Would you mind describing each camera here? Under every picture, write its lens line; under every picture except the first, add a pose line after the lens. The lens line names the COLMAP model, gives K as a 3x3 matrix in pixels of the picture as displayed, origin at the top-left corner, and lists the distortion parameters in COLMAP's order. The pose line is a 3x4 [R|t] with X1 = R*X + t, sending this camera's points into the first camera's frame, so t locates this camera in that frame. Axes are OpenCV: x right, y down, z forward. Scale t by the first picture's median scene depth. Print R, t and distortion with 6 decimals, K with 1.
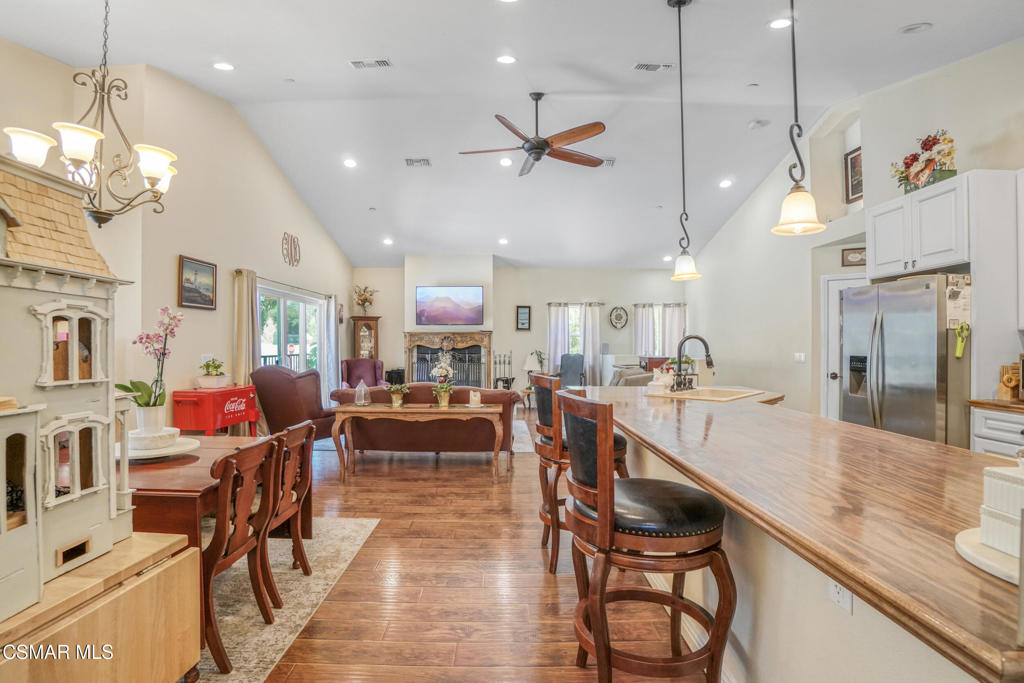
lens RADIAL K [[481.7, 0, 493.6], [0, 481.7, 346.0], [0, 0, 1]] dist [-0.050216, 0.000093]
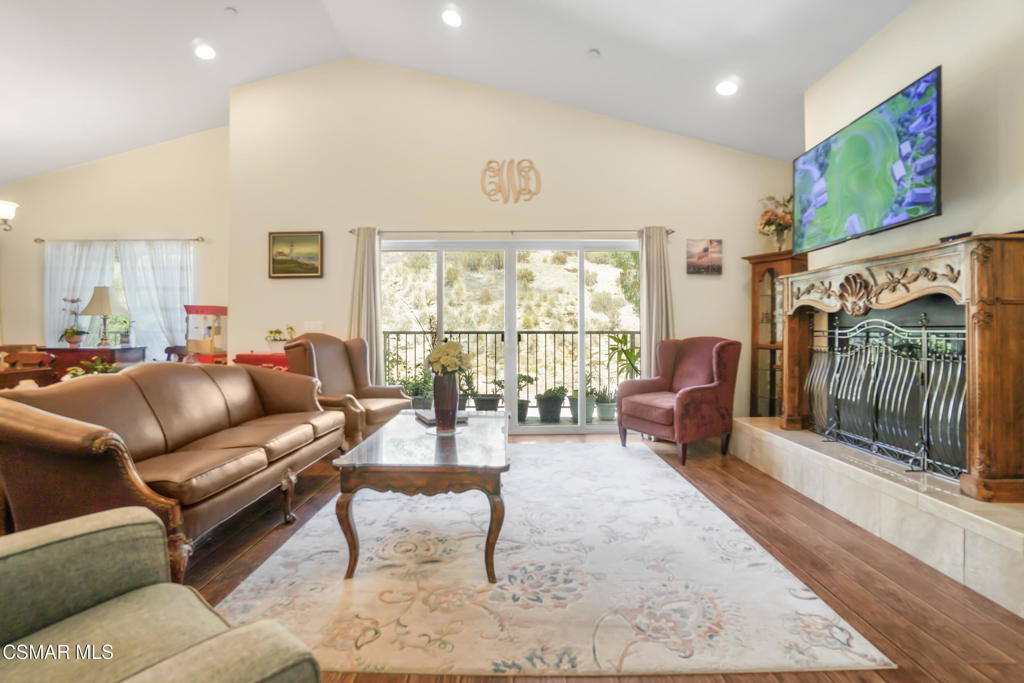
lens RADIAL K [[468.1, 0, 507.0], [0, 468.1, 331.3], [0, 0, 1]] dist [-0.075293, 0.027241]
pose [[0.012028, -0.000482, -0.999928, 0.213370], [-0.003598, 0.999993, -0.000525, 0.020248], [0.999921, 0.003604, 0.012026, 0.751264]]
